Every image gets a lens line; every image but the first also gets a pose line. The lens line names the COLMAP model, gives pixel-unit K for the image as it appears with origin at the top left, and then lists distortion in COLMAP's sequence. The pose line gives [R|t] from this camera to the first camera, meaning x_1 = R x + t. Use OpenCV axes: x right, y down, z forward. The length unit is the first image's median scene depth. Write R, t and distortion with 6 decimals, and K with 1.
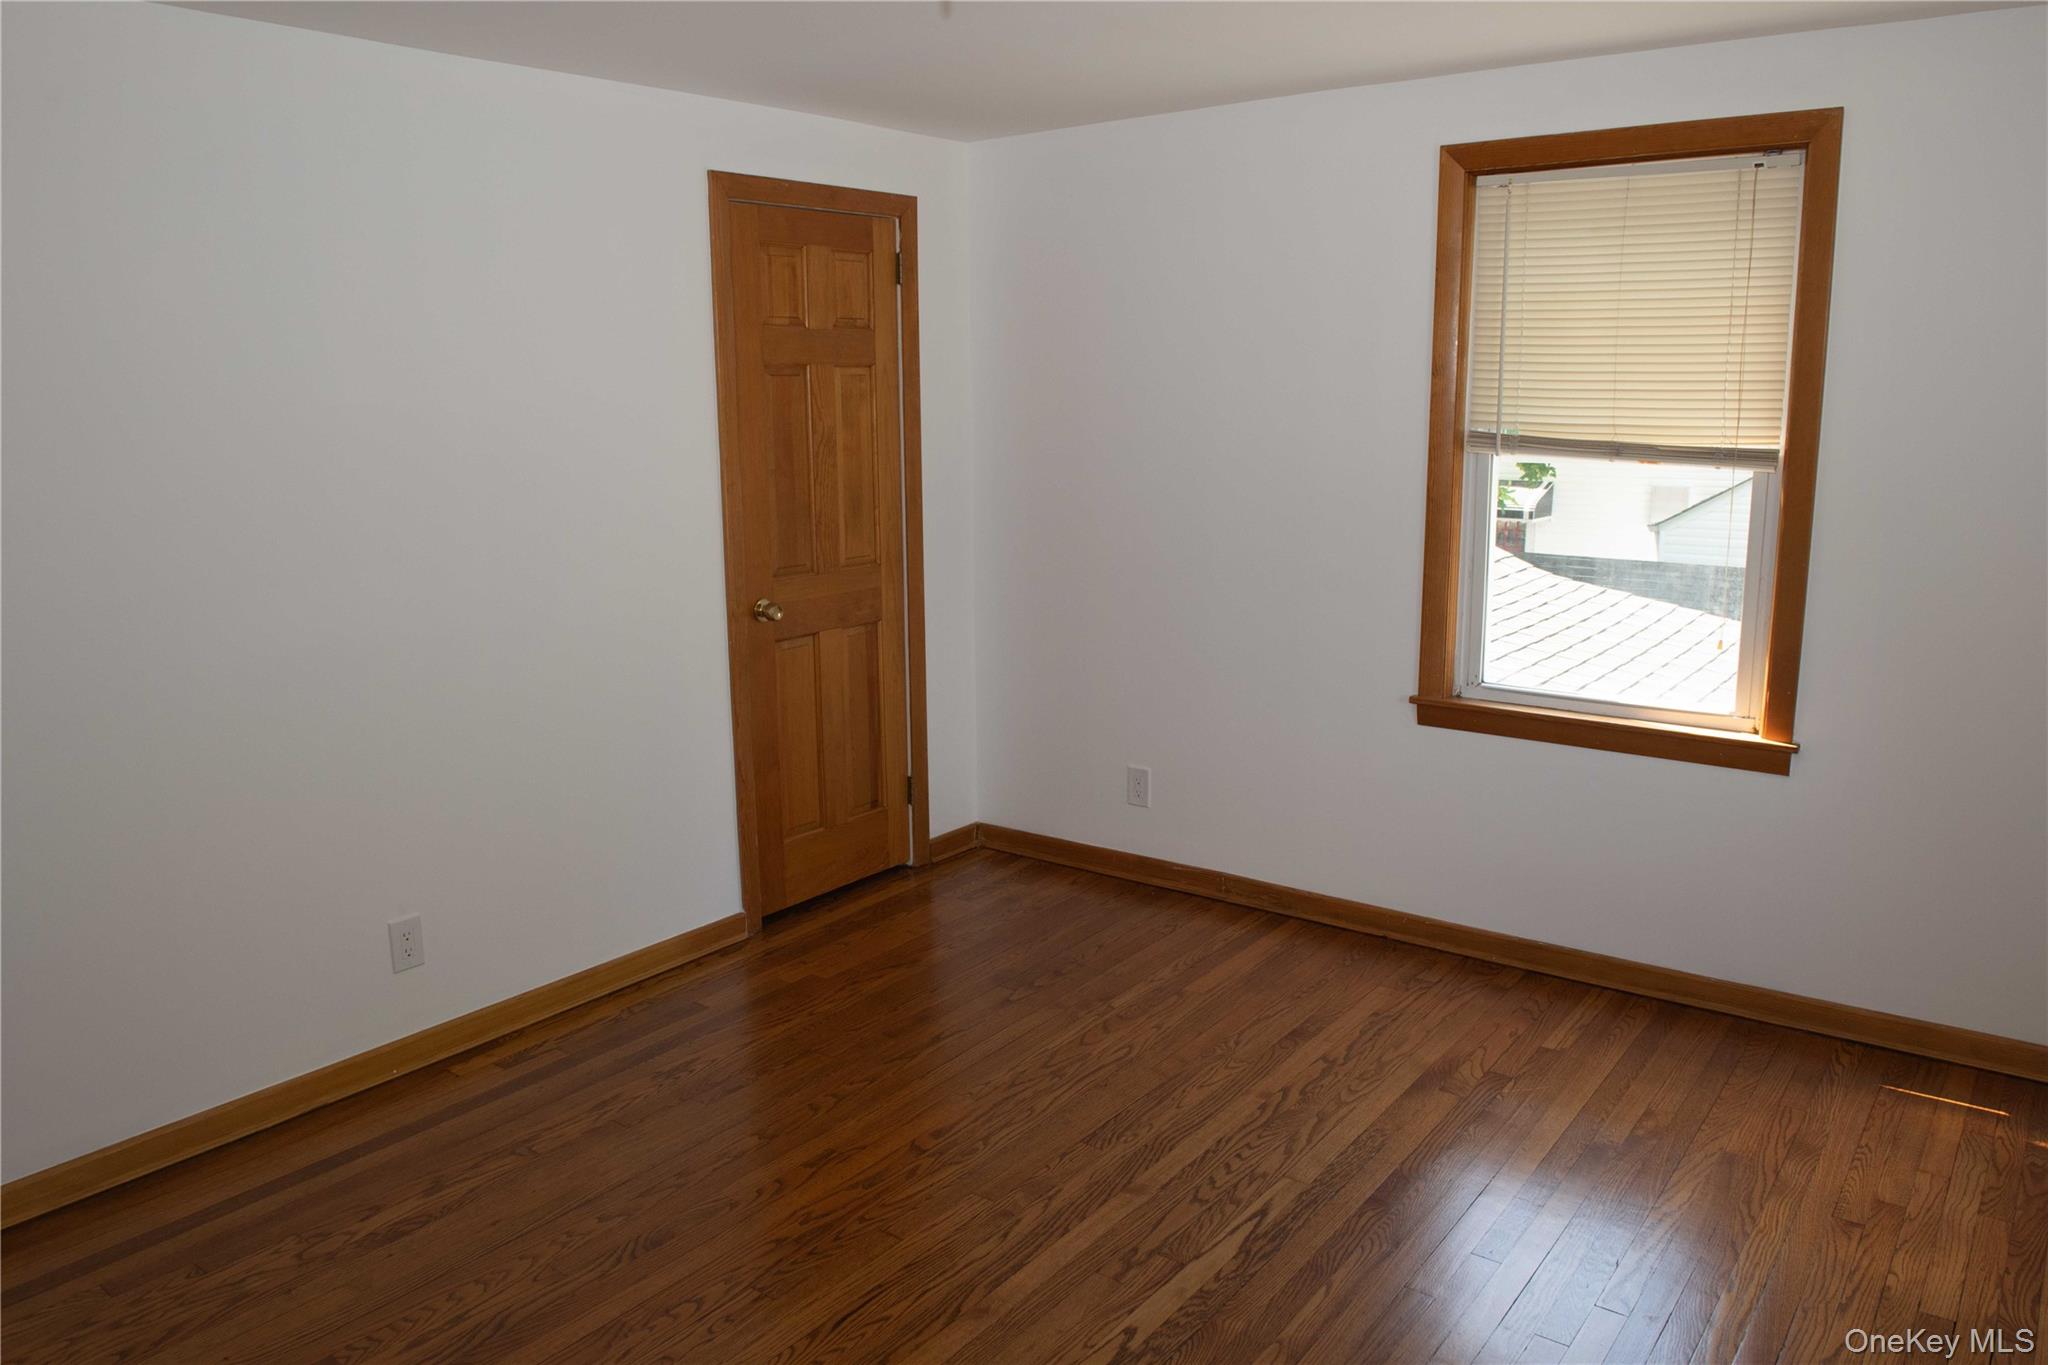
lens RADIAL K [[1474.1, 0, 1037.2], [0, 1474.1, 689.1], [0, 0, 1]] dist [-0.046227, -0.009909]
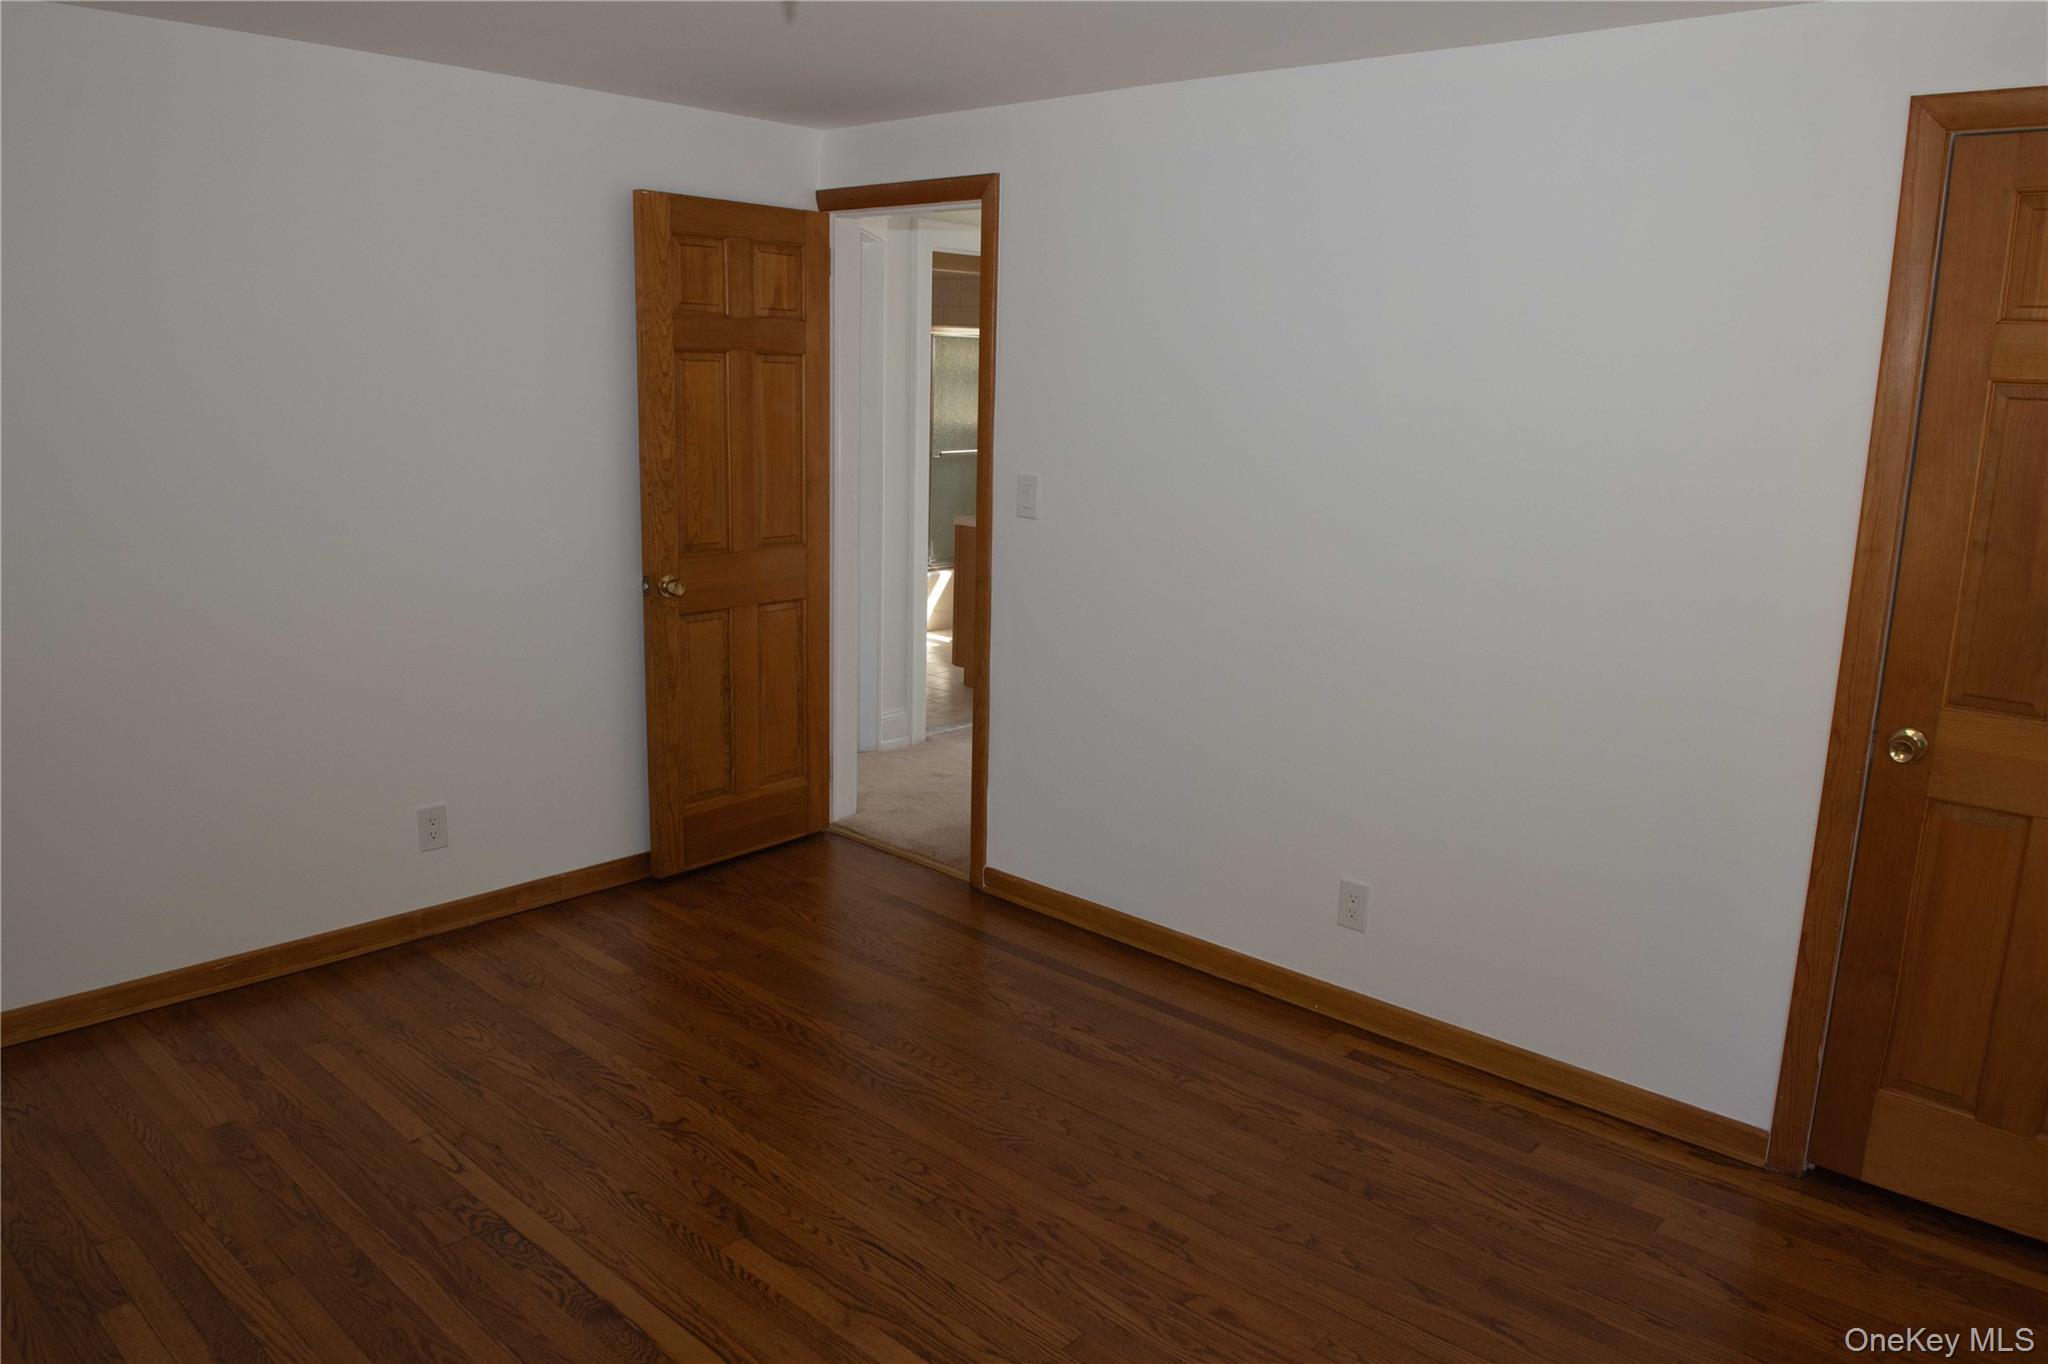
lens RADIAL K [[1474.1, 0, 1035.7], [0, 1474.1, 675.0], [0, 0, 1]] dist [-0.046227, -0.009909]
pose [[-0.113906, 0.209960, -0.971052, 0.598210], [-0.217734, 0.948376, 0.230598, -0.182041], [0.969339, 0.237698, -0.062311, 0.783744]]
